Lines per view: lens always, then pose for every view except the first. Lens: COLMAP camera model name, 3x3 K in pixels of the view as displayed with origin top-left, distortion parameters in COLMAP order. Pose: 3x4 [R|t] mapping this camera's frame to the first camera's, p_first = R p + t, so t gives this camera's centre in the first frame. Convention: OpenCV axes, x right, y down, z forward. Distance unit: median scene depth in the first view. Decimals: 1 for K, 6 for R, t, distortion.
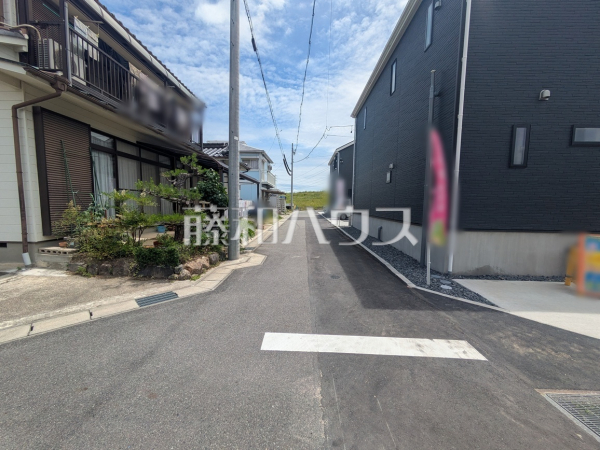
lens RADIAL K [[237.3, 0, 298.9], [0, 237.3, 224.1], [0, 0, 1]] dist [-0.001115, 0.001520]
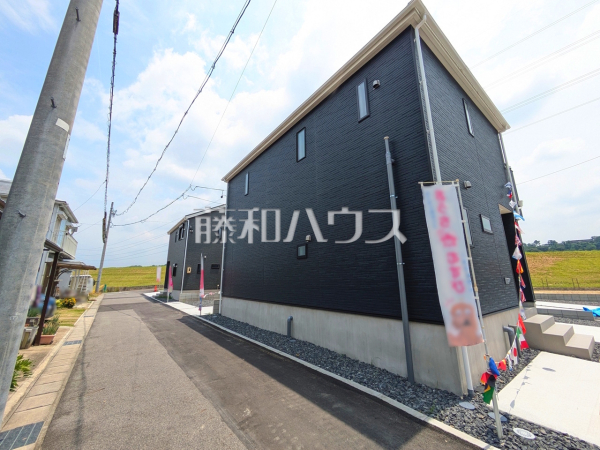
lens RADIAL K [[237.3, 0, 295.8], [0, 237.3, 224.7], [0, 0, 1]] dist [-0.001115, 0.001520]
pose [[0.779879, 0.118085, 0.614691, -0.048490], [0.073856, 0.957823, -0.277706, -0.022399], [-0.621558, 0.261975, 0.738265, 0.138989]]
